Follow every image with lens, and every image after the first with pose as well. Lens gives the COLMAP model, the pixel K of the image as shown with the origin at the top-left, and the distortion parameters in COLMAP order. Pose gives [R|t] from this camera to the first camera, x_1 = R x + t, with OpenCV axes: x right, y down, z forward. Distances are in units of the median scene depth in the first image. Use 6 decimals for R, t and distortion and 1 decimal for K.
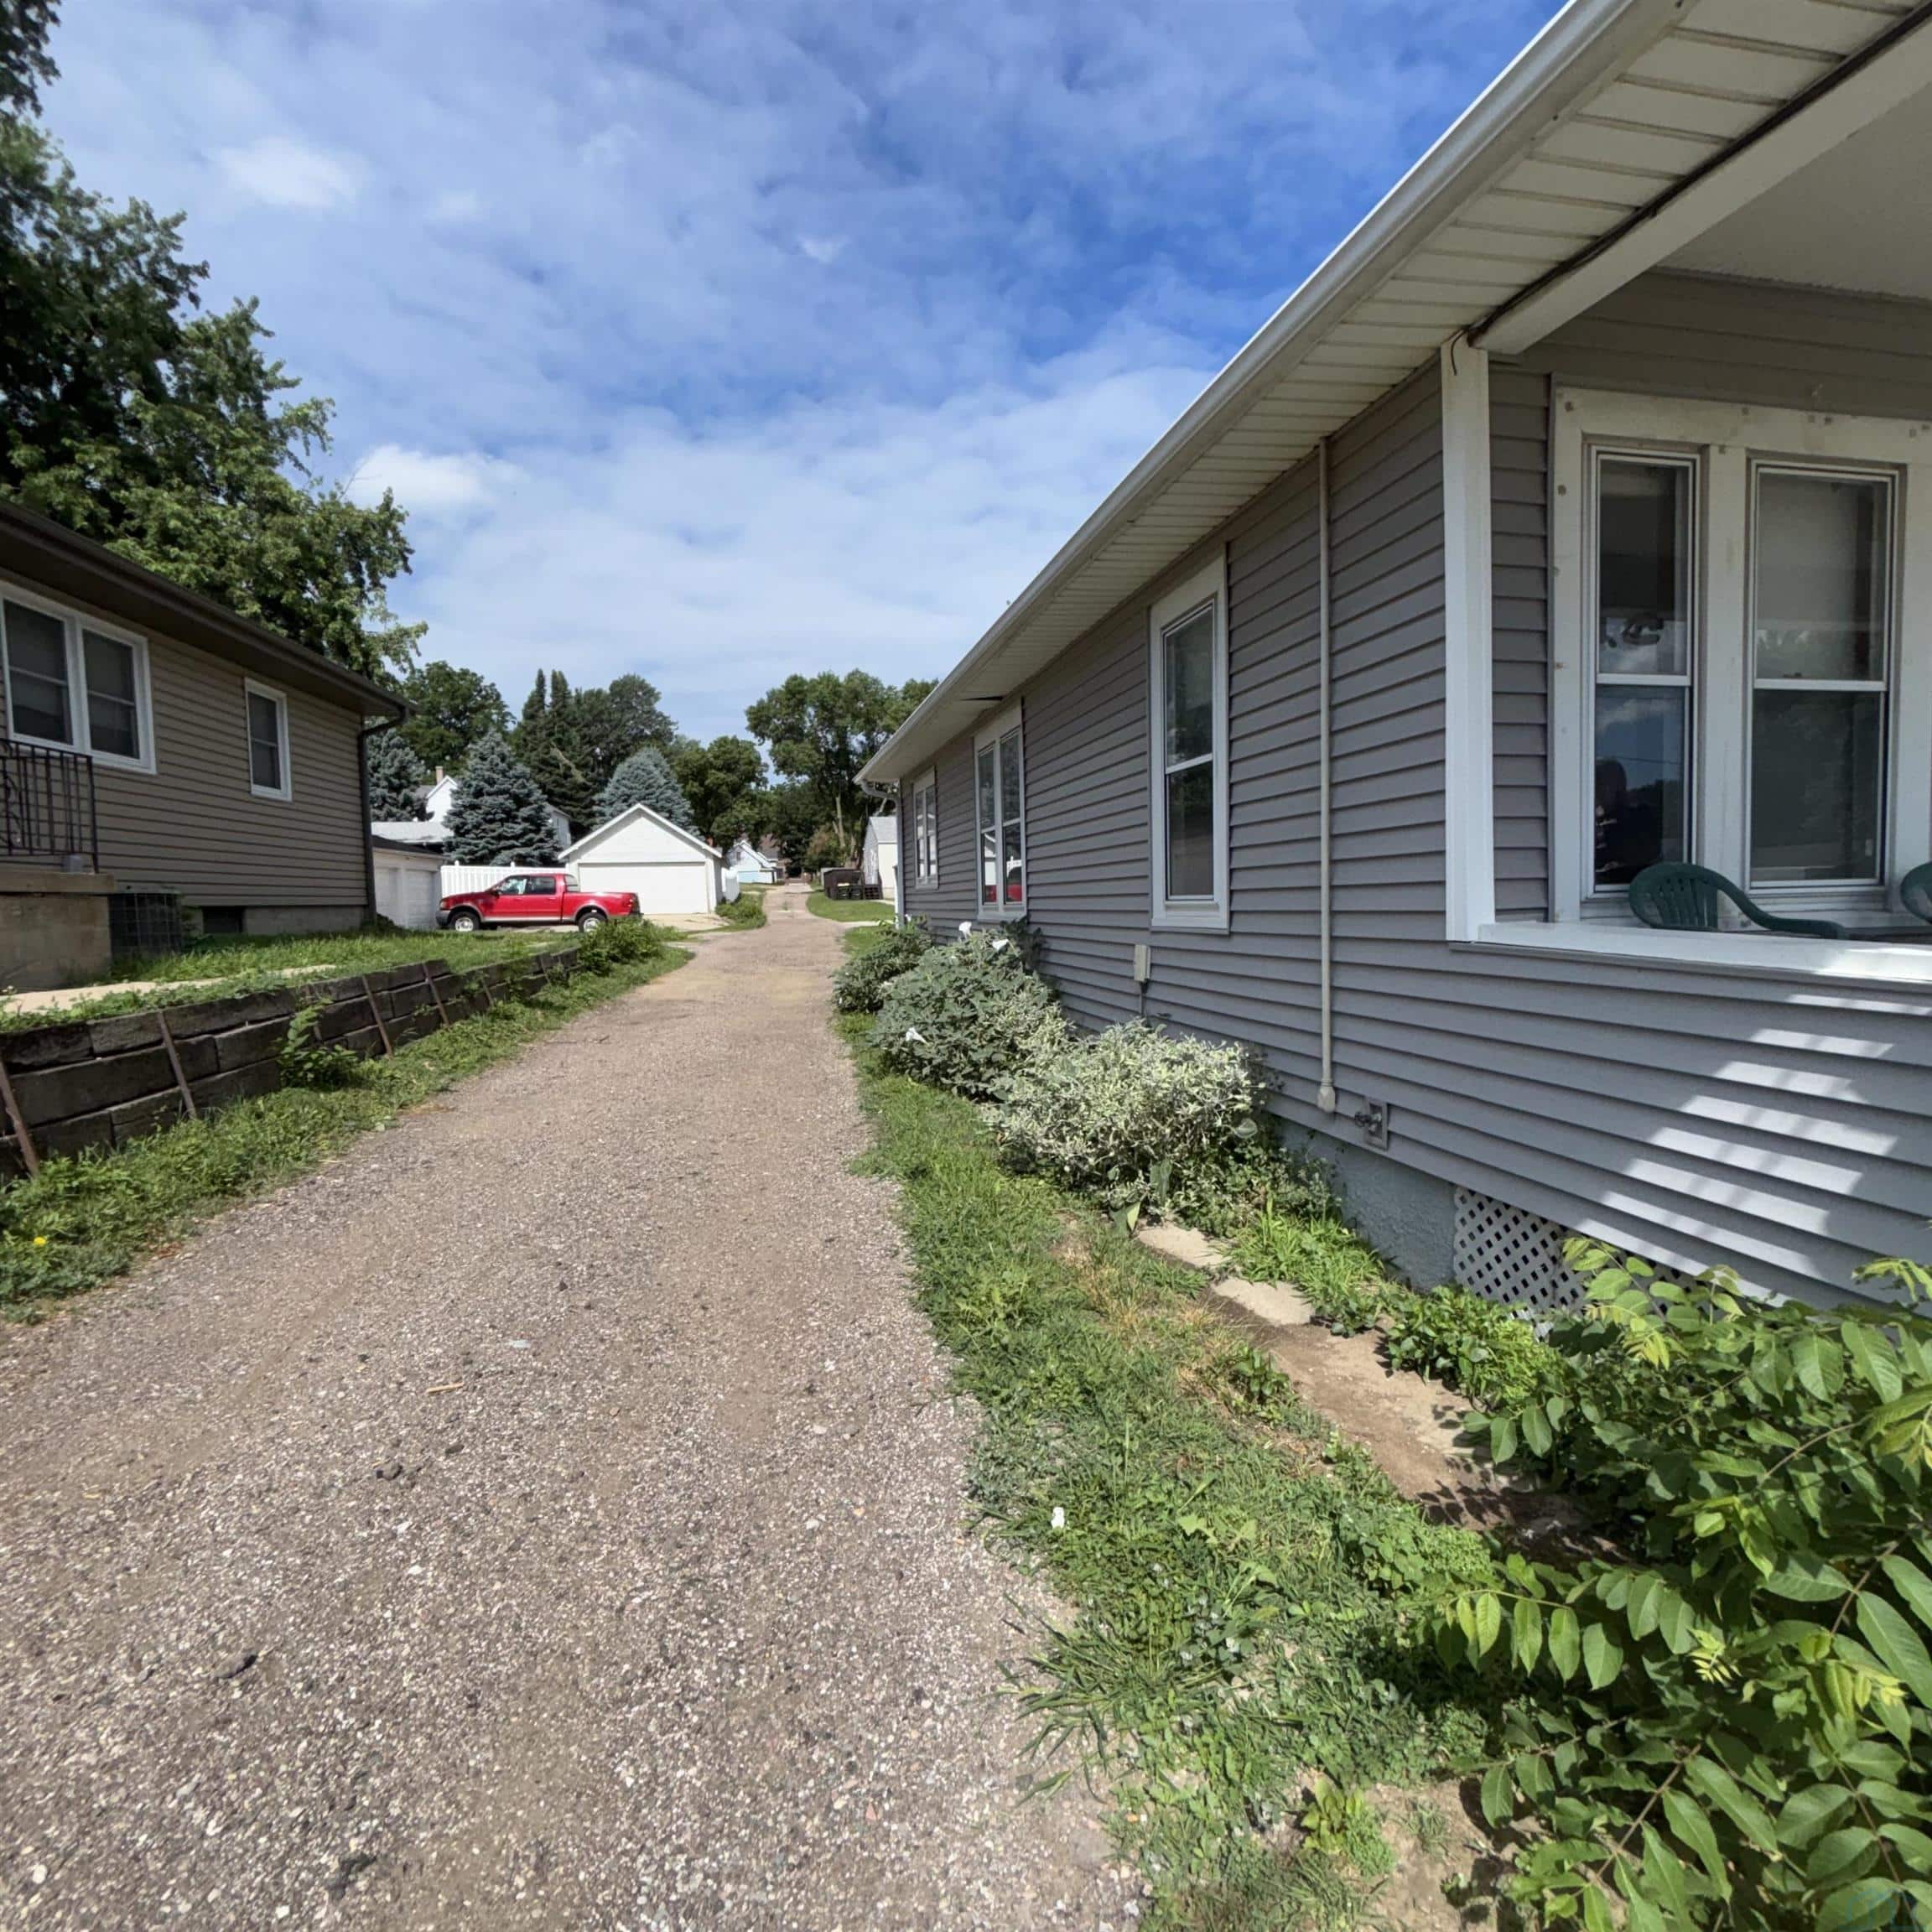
lens RADIAL K [[1010.2, 0, 966.0], [0, 1010.2, 966.0], [0, 0, 1]] dist [0.015832, -0.010527]
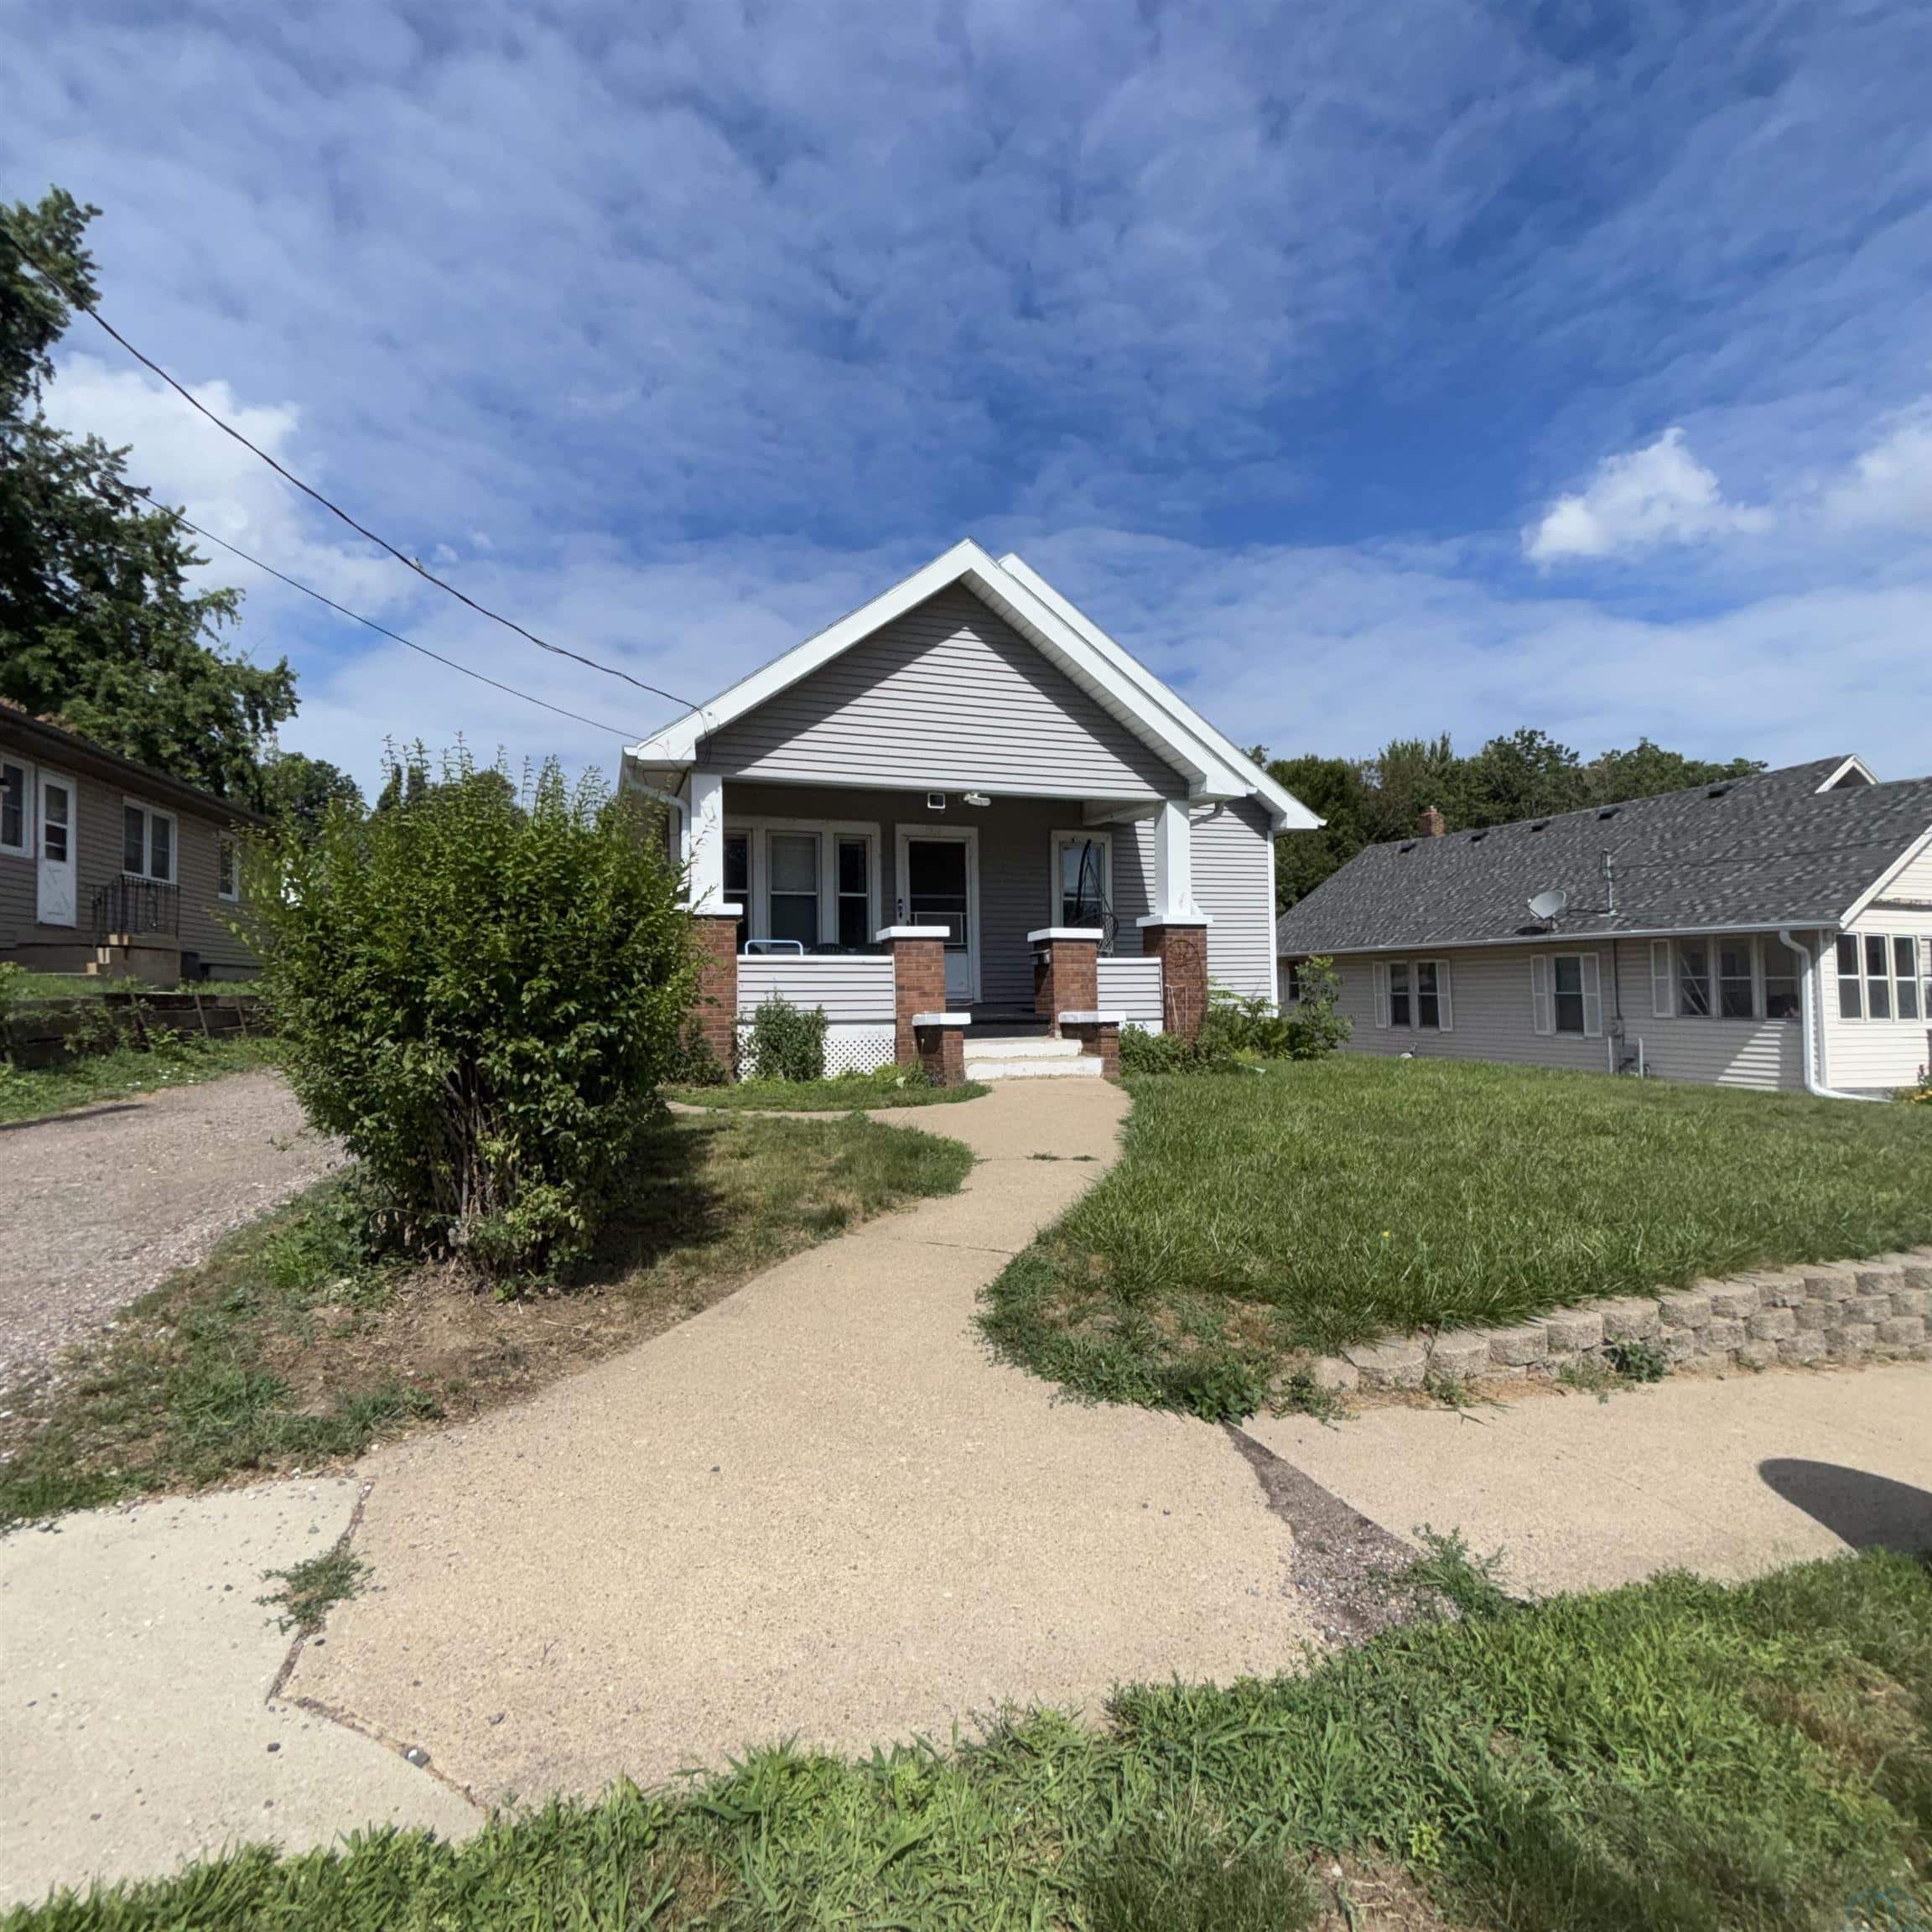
lens RADIAL K [[1010.2, 0, 966.0], [0, 1010.2, 966.0], [0, 0, 1]] dist [0.015832, -0.010527]
pose [[0.992186, 0.015499, 0.123803, 0.148471], [-0.004029, 0.995716, -0.092371, 0.043639], [-0.124705, 0.091151, 0.987998, -0.372983]]
